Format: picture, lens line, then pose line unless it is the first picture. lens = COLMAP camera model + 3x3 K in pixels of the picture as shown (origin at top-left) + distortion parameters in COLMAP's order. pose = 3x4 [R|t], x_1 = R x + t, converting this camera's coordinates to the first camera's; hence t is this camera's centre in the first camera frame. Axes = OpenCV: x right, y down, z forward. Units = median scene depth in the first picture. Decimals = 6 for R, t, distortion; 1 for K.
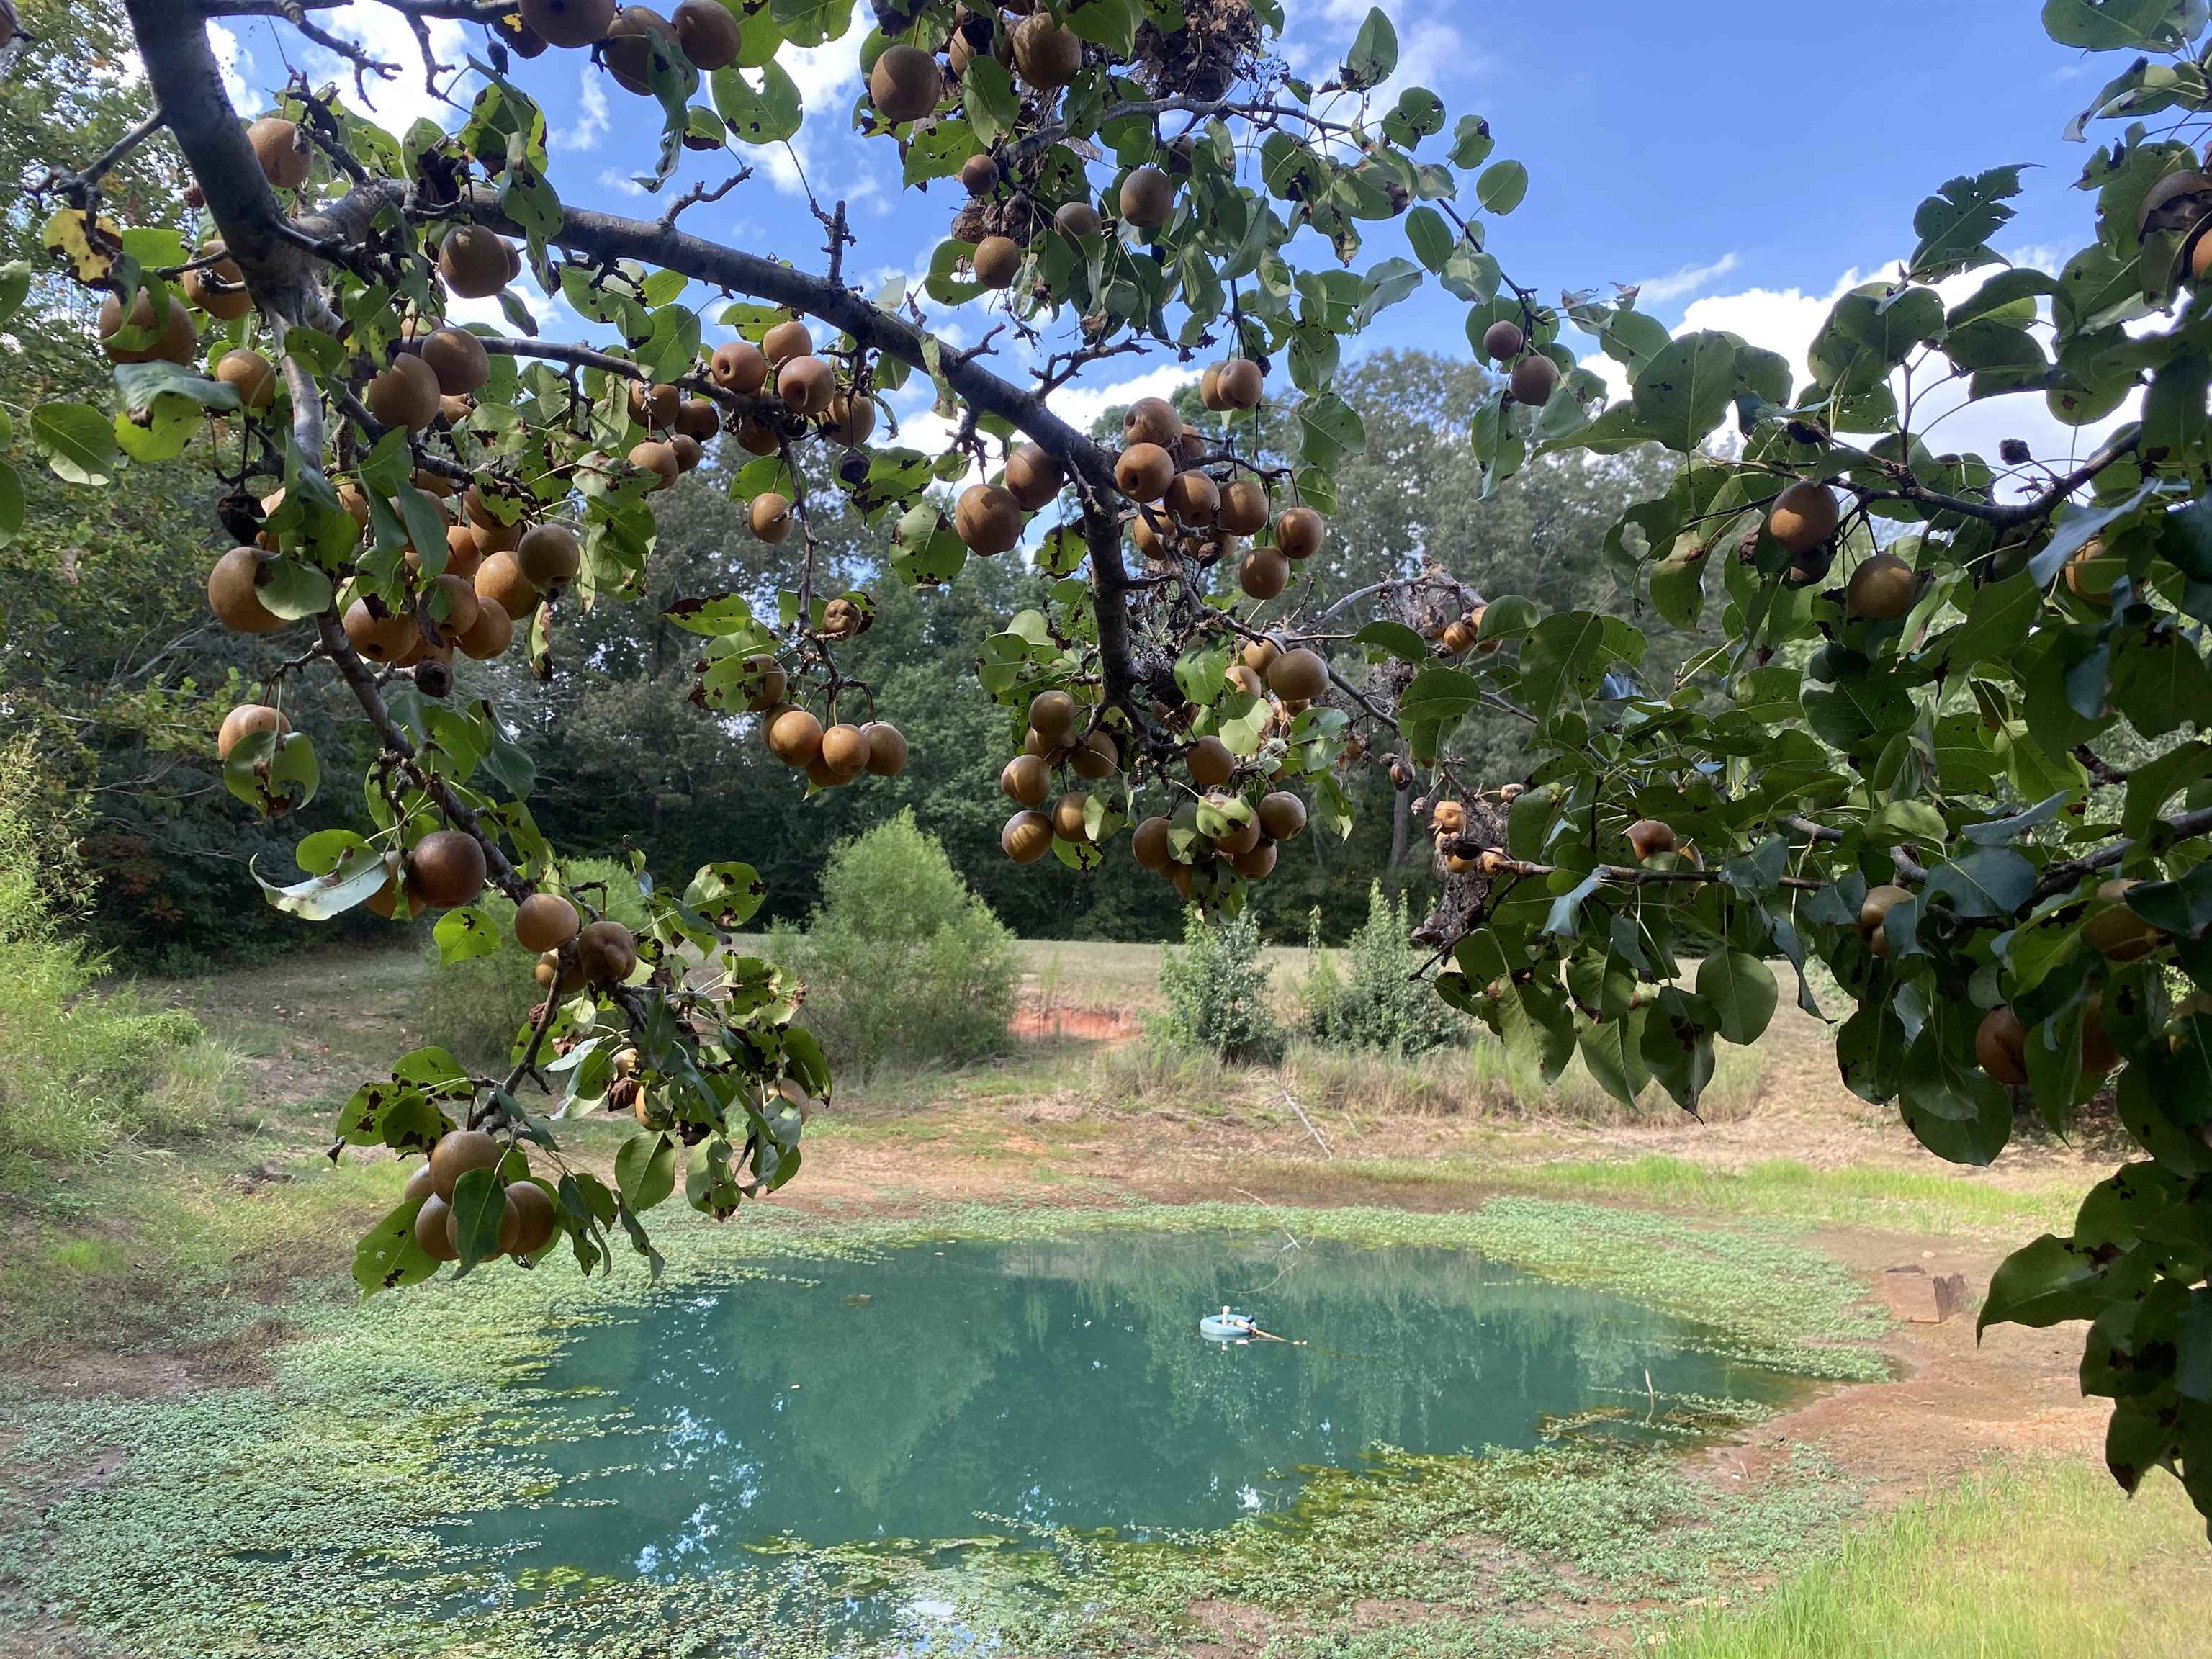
lens RADIAL K [[1651.6, 0, 1106.0], [0, 1651.6, 829.5], [0, 0, 1]] dist [0.159318, -0.320370]
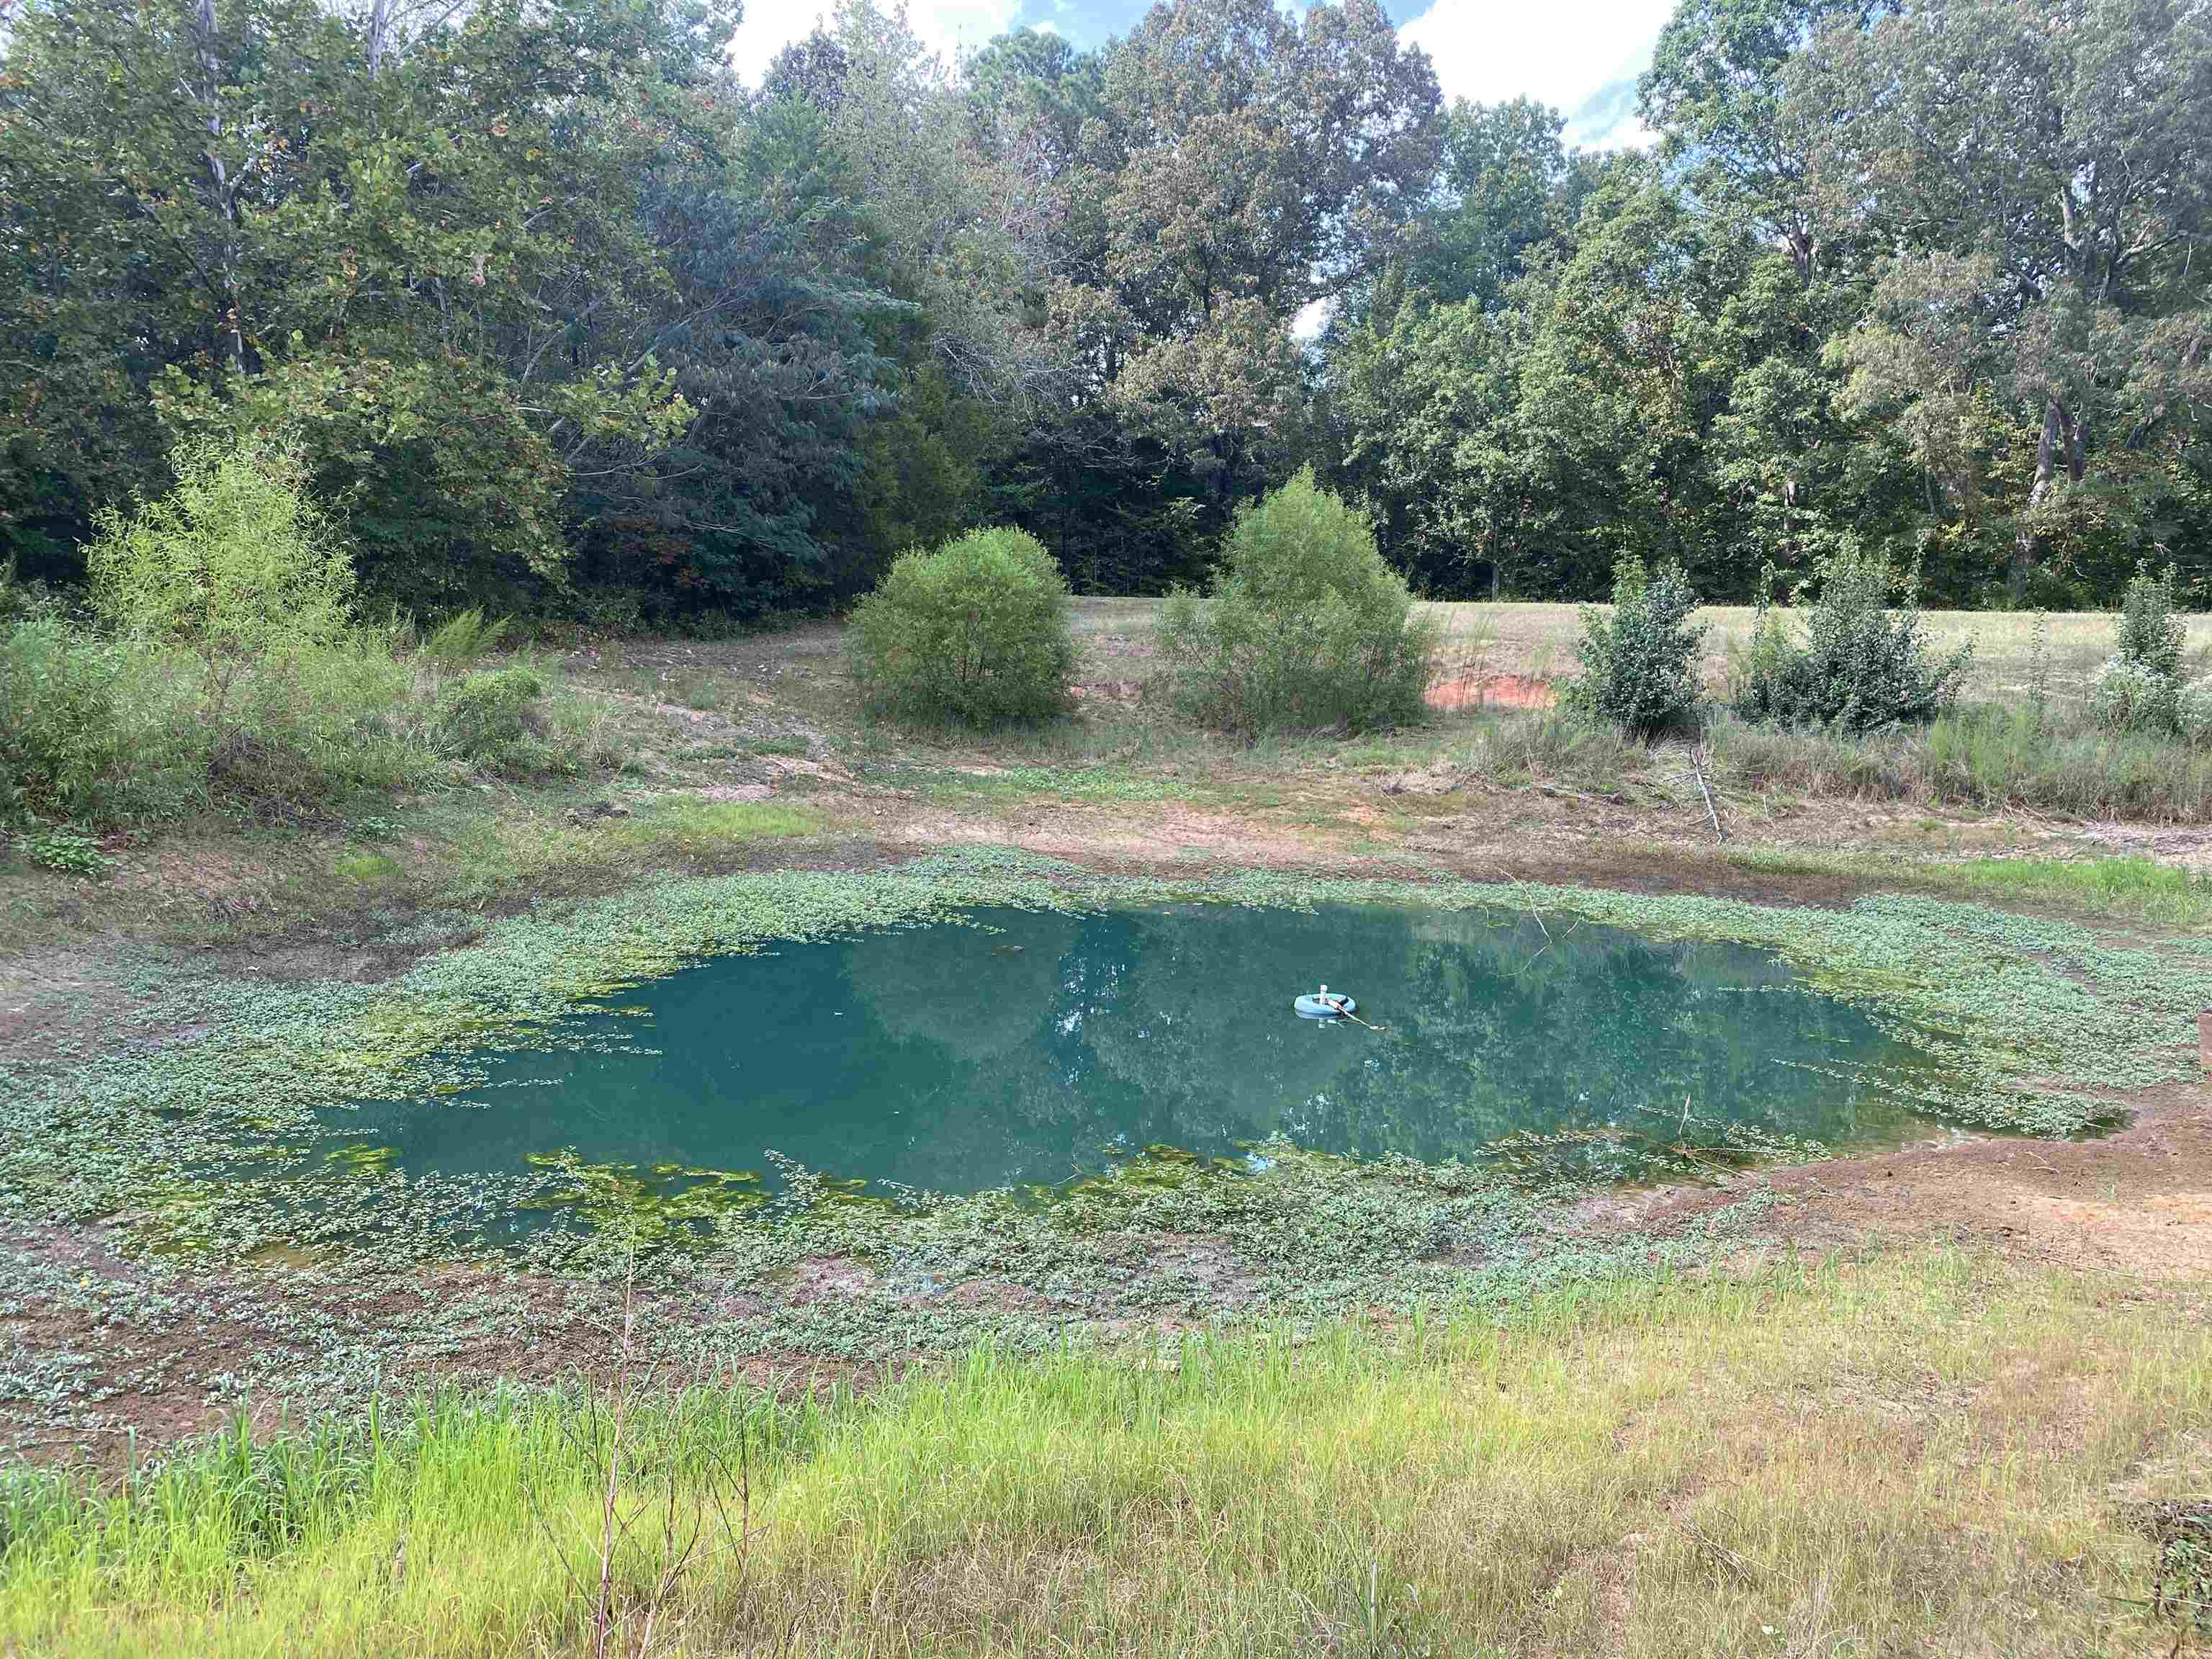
lens RADIAL K [[1651.6, 0, 1106.0], [0, 1651.6, 829.5], [0, 0, 1]] dist [0.159318, -0.320370]
pose [[0.925054, 0.044551, -0.377213, 0.156153], [0.031648, 0.980604, 0.193426, 0.004230], [0.378514, -0.190867, 0.905702, 0.051816]]
